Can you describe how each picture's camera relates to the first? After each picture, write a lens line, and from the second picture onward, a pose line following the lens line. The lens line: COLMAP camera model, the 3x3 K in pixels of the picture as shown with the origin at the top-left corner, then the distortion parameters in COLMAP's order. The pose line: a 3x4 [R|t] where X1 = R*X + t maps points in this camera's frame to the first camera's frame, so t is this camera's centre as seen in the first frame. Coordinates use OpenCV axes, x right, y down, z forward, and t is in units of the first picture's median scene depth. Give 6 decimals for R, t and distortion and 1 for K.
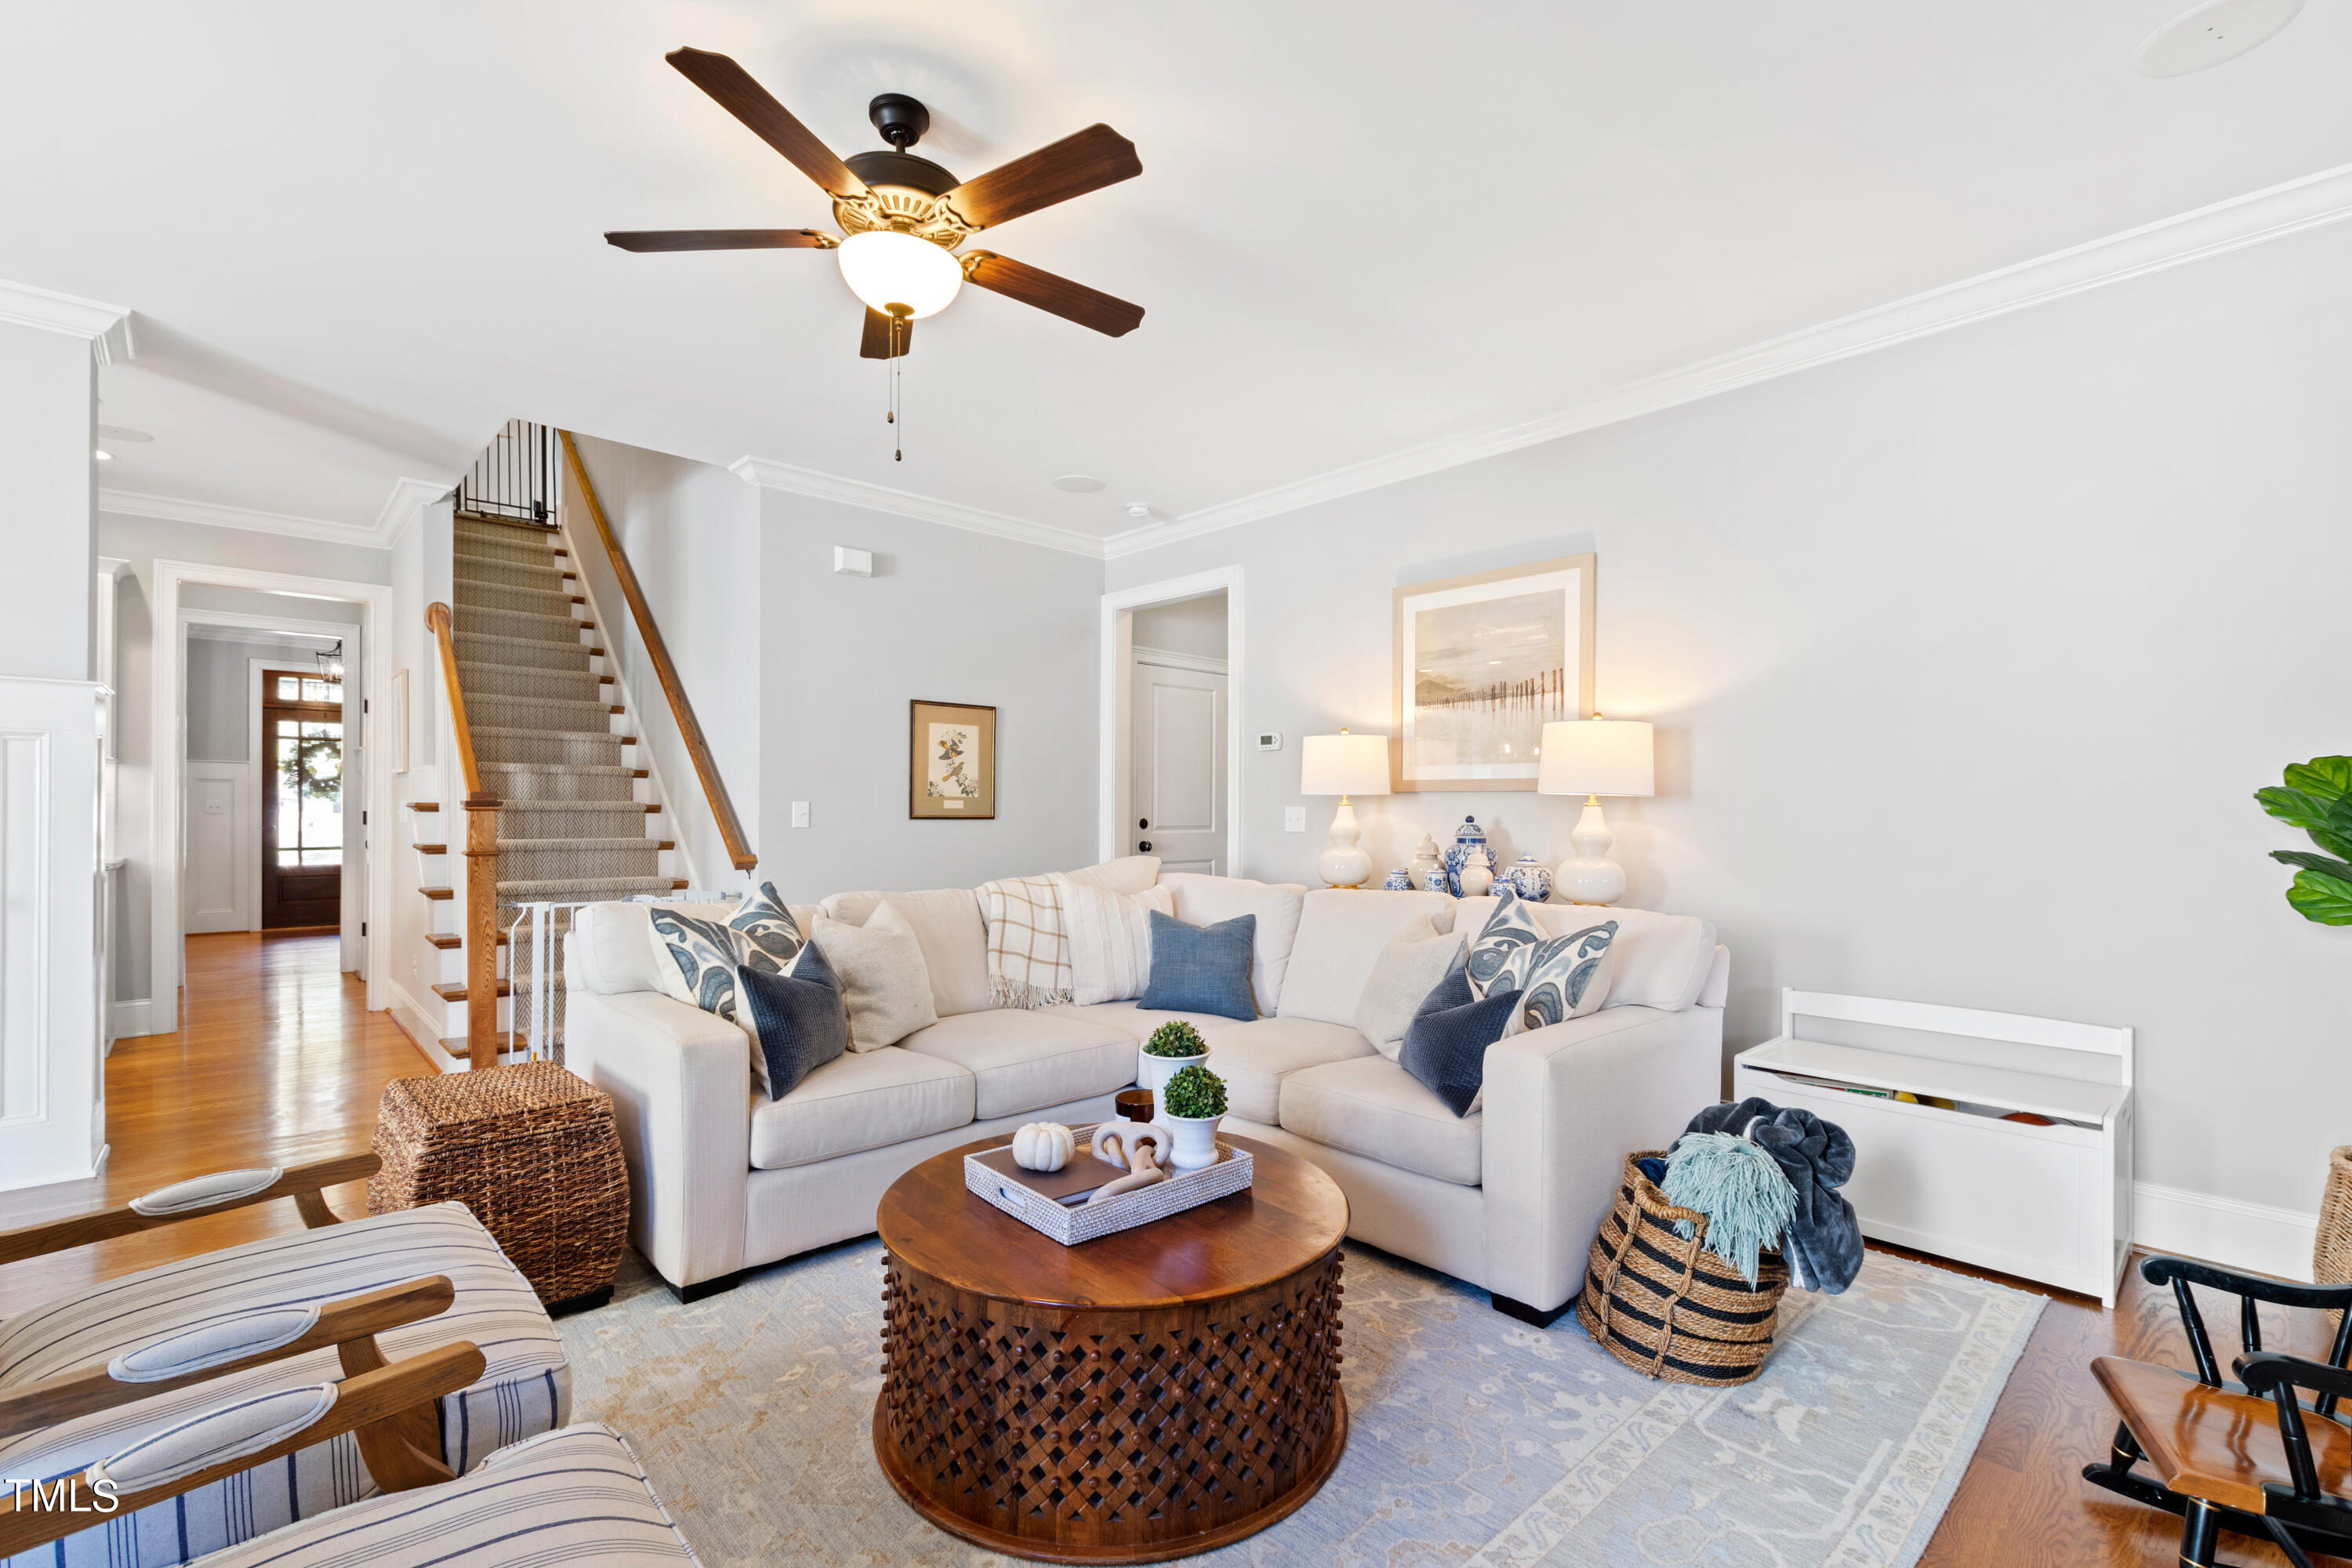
lens RADIAL K [[1025.2, 0, 1153.5], [0, 1025.2, 824.1], [0, 0, 1]] dist [0.005279, -0.002701]
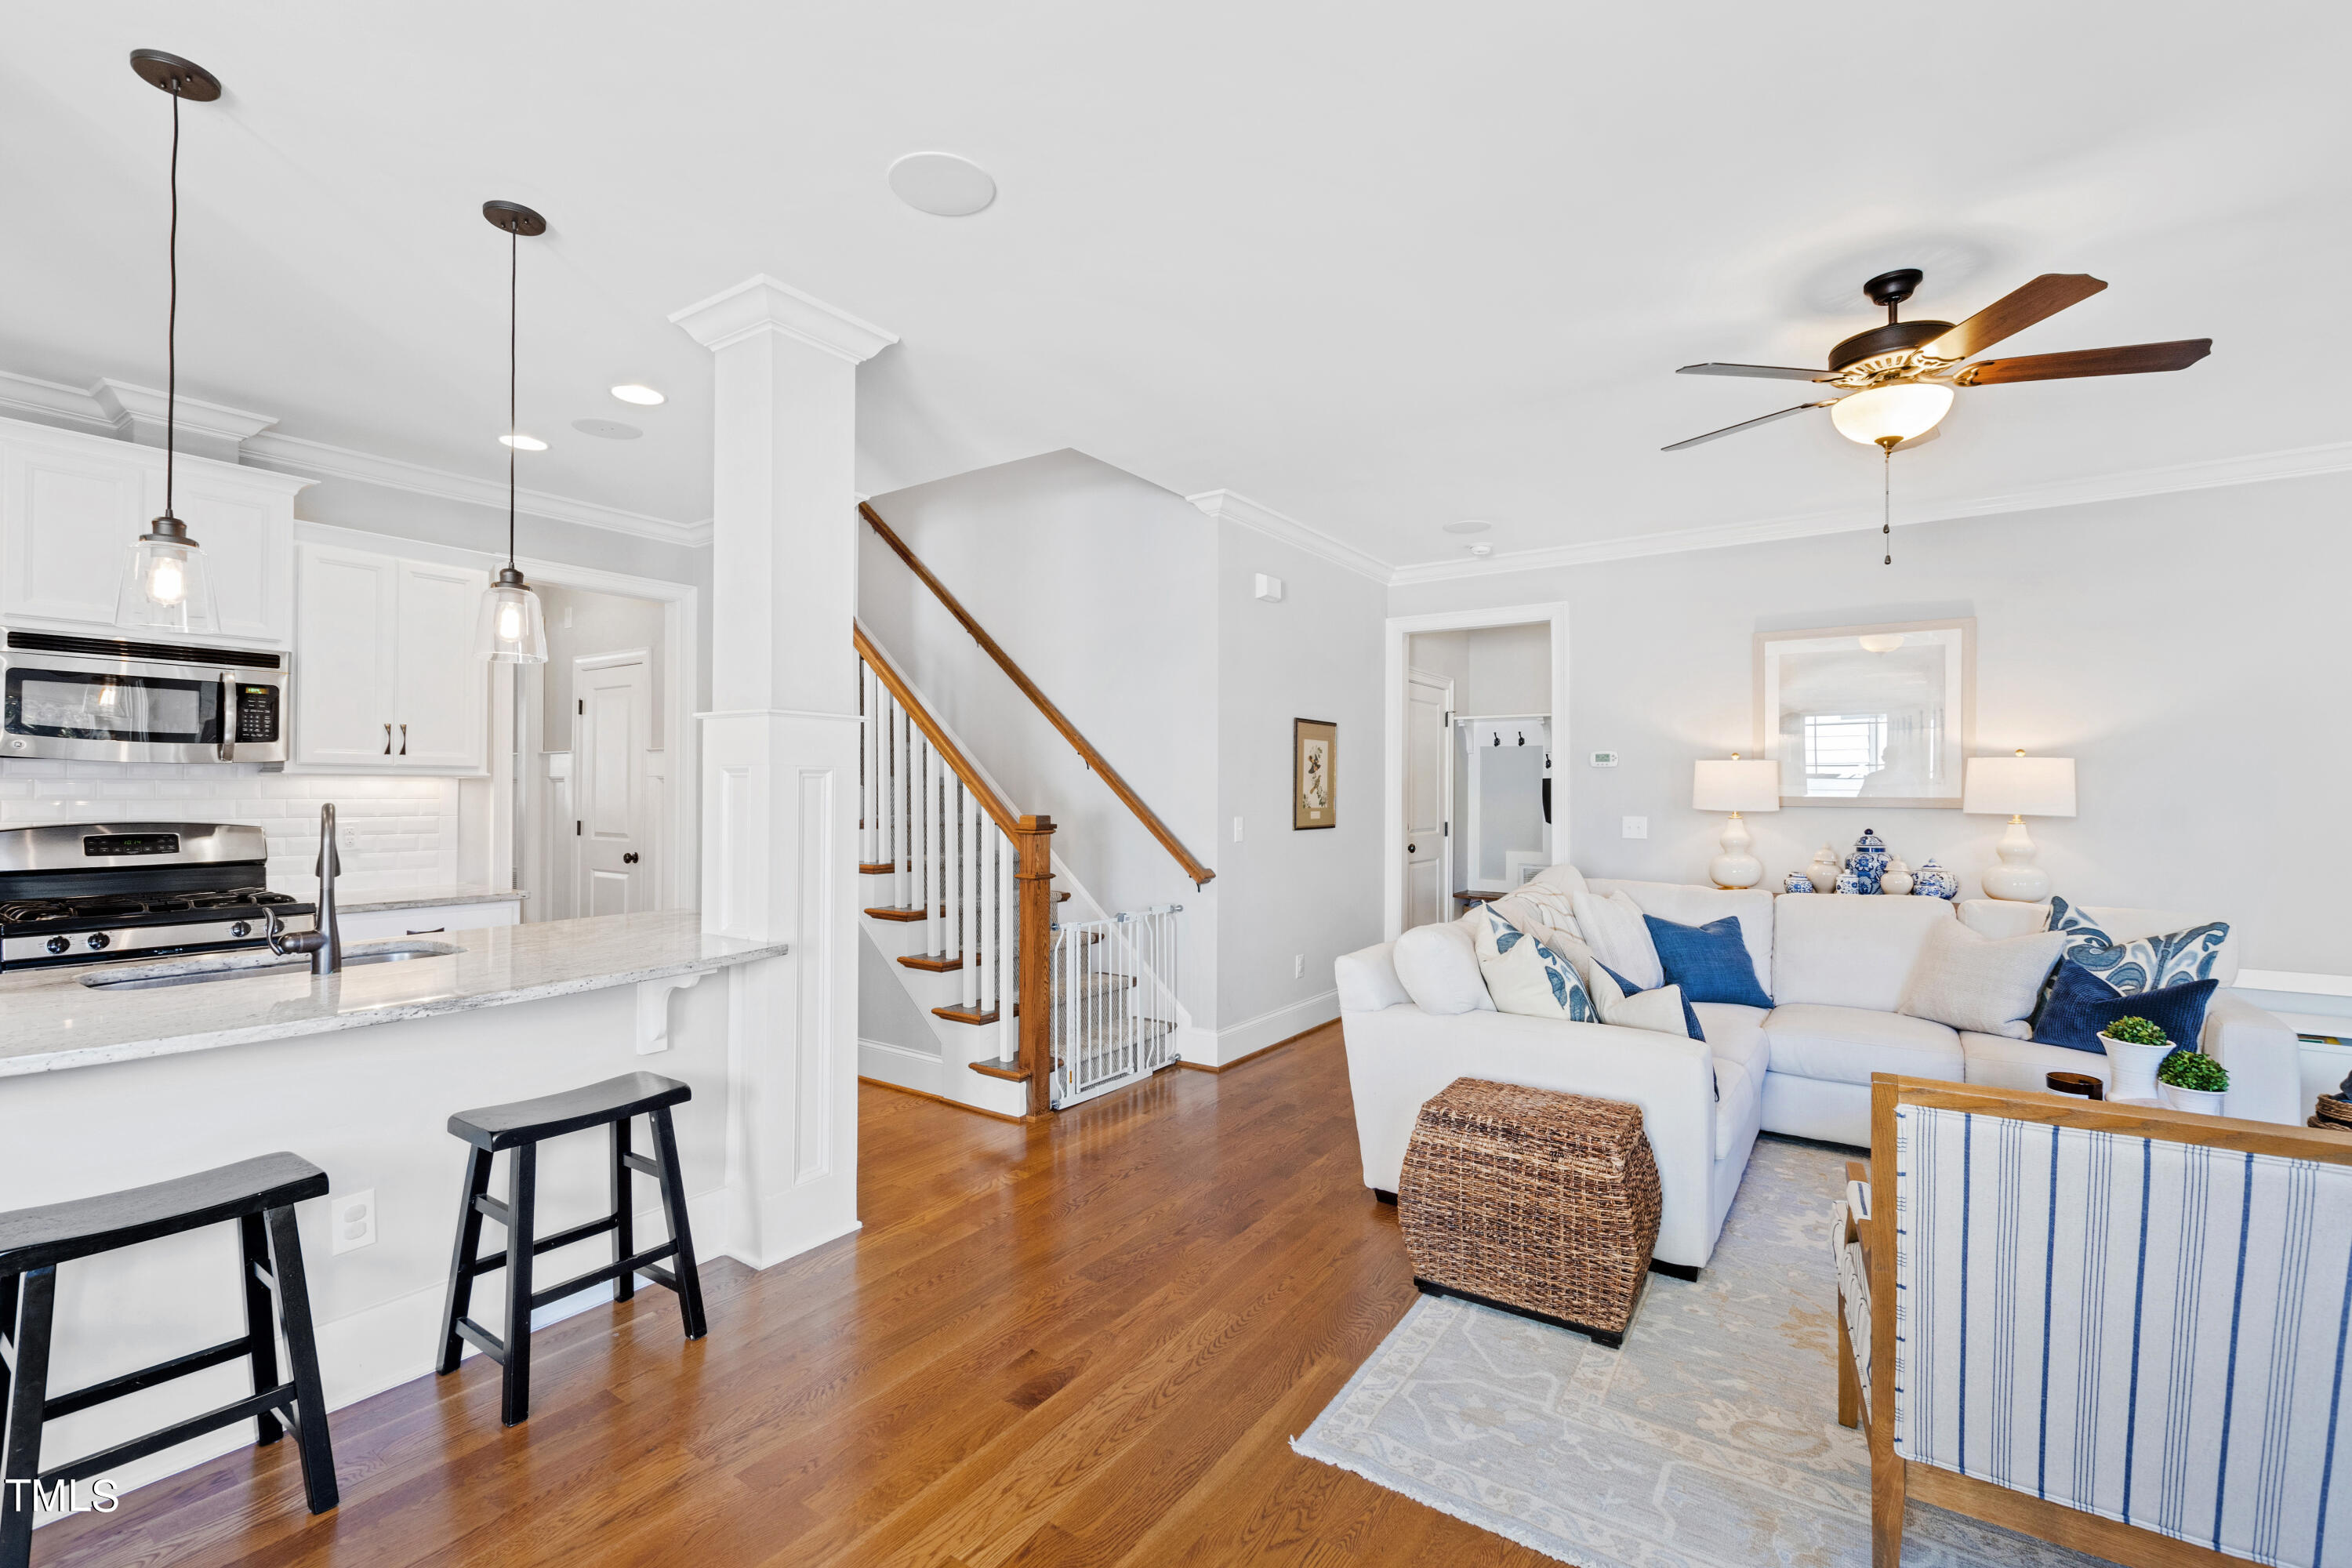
lens RADIAL K [[1025.2, 0, 1129.3], [0, 1025.2, 784.8], [0, 0, 1]] dist [0.005279, -0.002701]
pose [[0.978190, -0.001618, 0.207707, -0.593582], [0.005242, 0.999843, -0.016900, -0.033215], [-0.207647, 0.017620, 0.978045, -0.000082]]
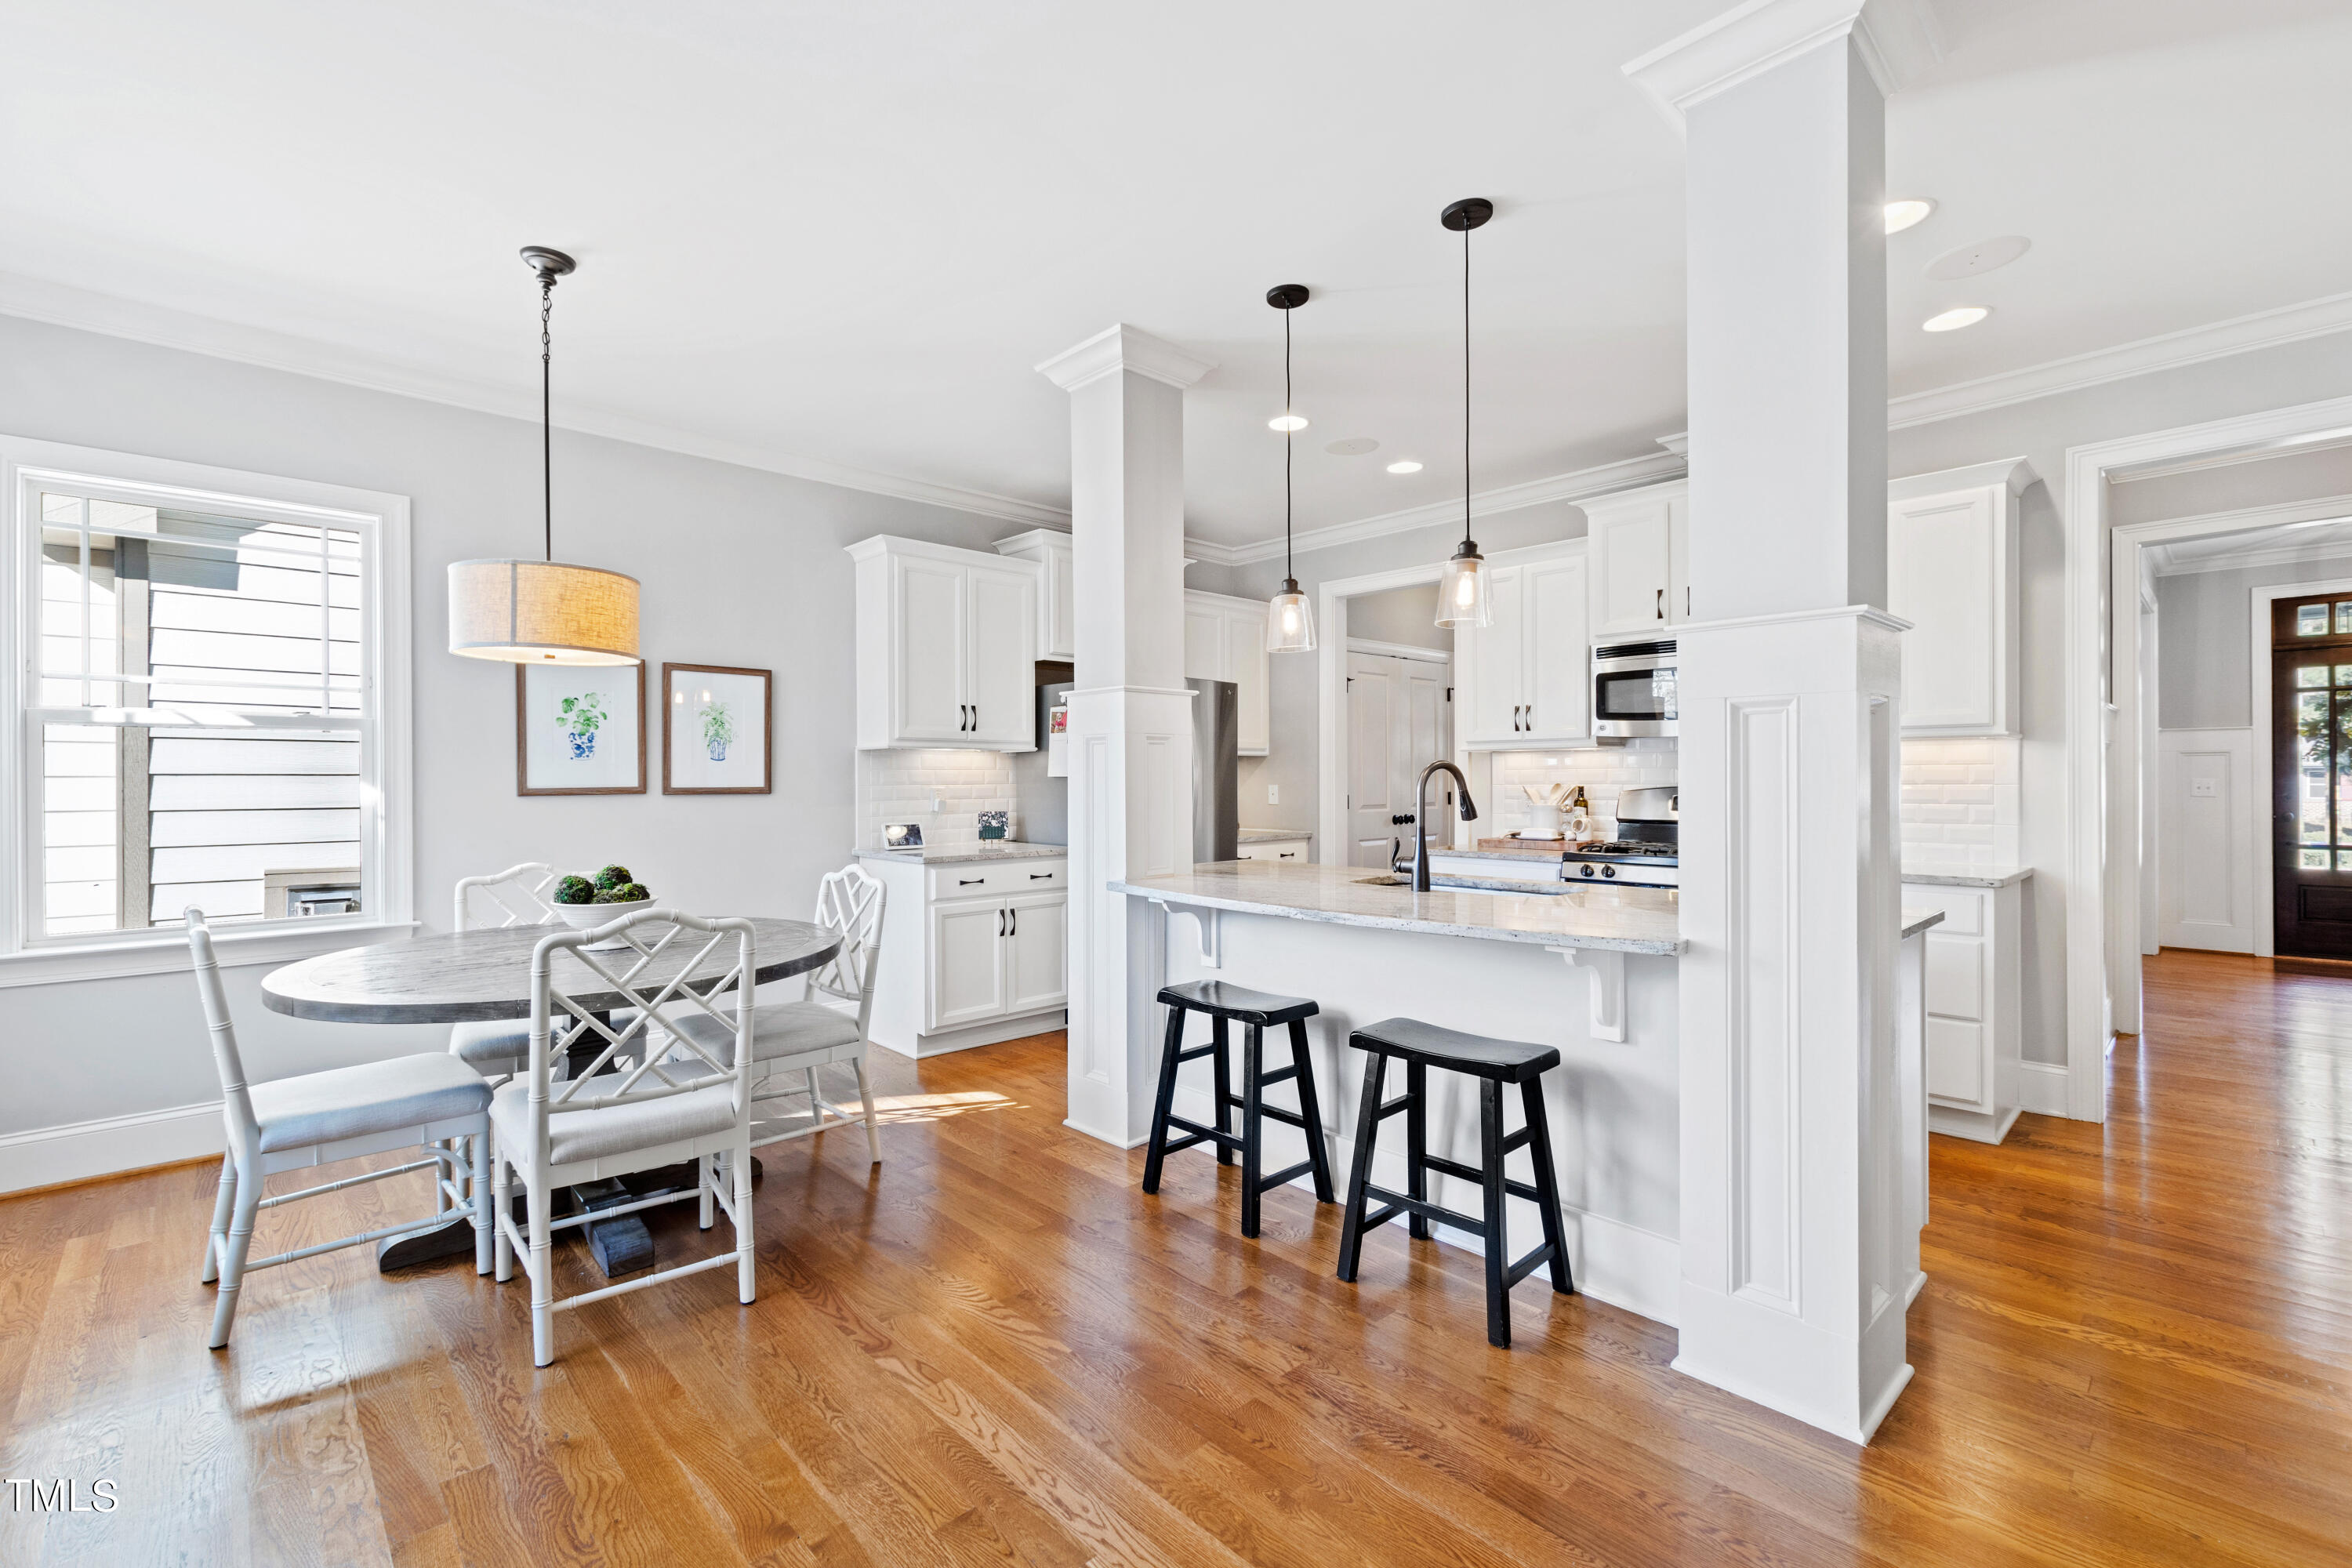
lens RADIAL K [[1025.2, 0, 1168.9], [0, 1025.2, 766.9], [0, 0, 1]] dist [0.005279, -0.002701]
pose [[0.018756, -0.018092, -0.999660, -0.266704], [-0.008899, 0.999794, -0.018261, -0.019155], [0.999784, 0.009238, 0.018591, 0.355175]]
